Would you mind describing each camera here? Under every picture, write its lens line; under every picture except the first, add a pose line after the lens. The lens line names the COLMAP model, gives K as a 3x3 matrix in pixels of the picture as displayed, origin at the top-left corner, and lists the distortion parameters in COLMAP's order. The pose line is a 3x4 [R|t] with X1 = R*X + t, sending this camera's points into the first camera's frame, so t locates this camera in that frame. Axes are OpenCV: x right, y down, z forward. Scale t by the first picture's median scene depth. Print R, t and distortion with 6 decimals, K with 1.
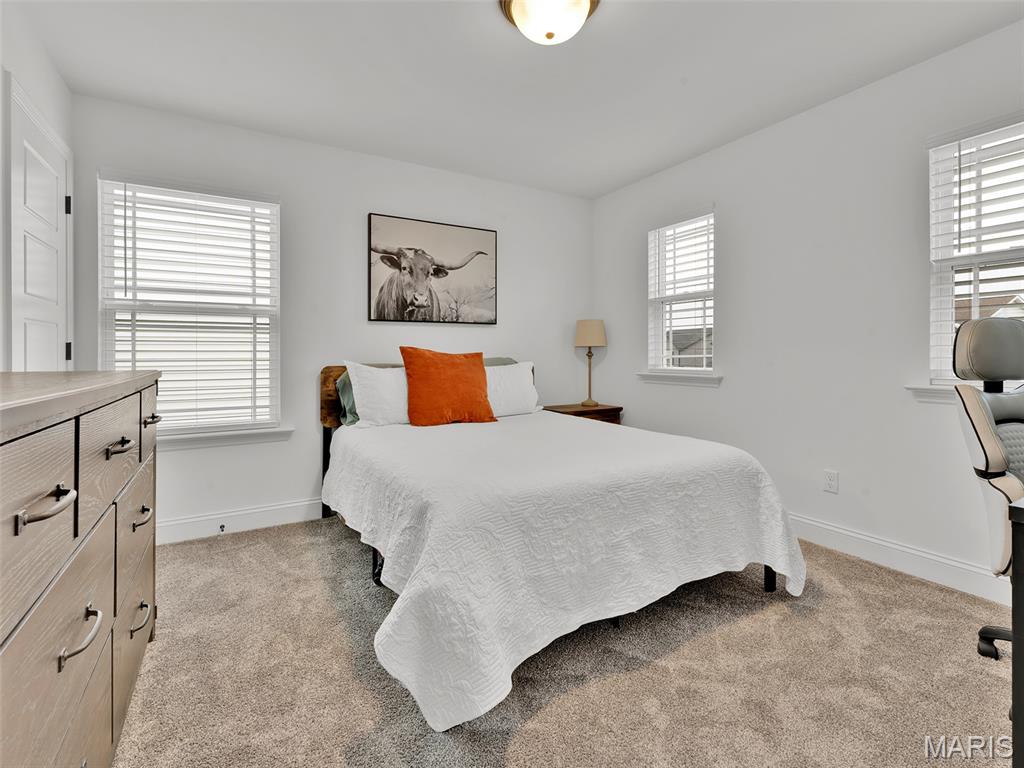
lens RADIAL K [[481.8, 0, 512.0], [0, 481.8, 384.0], [0, 0, 1]] dist [-0.042688, 0.000023]
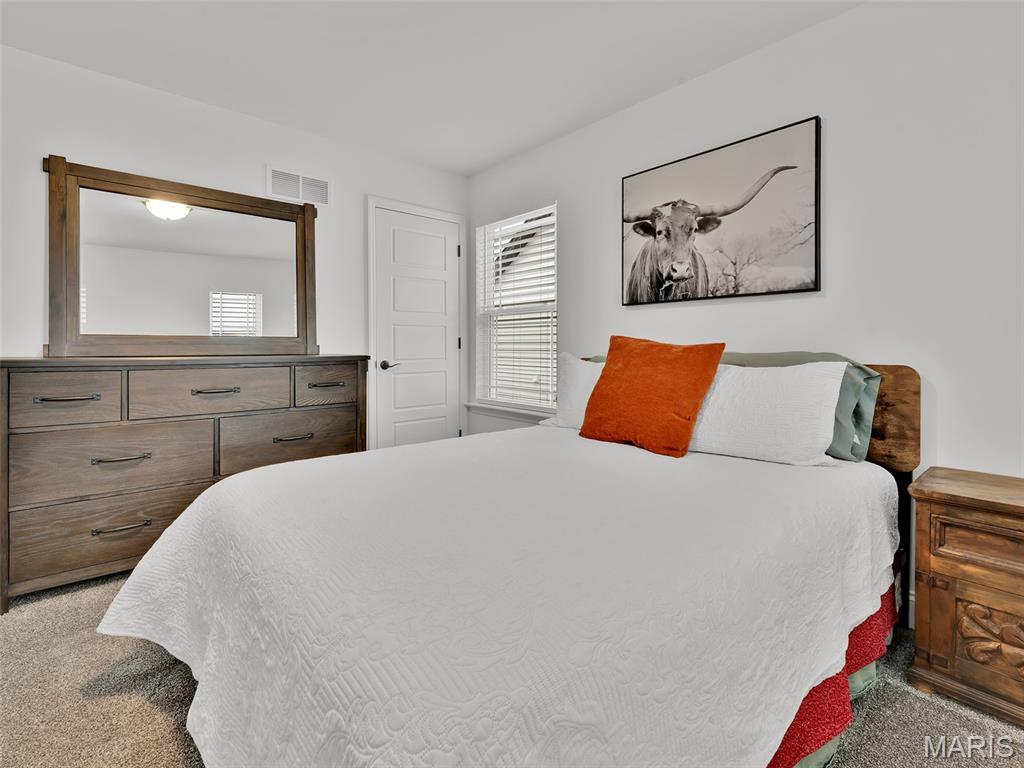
lens RADIAL K [[481.8, 0, 512.0], [0, 481.8, 384.0], [0, 0, 1]] dist [-0.042688, 0.000023]
pose [[0.154492, 0.075057, -0.985139, 0.495226], [-0.061220, 0.995921, 0.066278, -0.037027], [0.986095, 0.050071, 0.158457, 0.649250]]
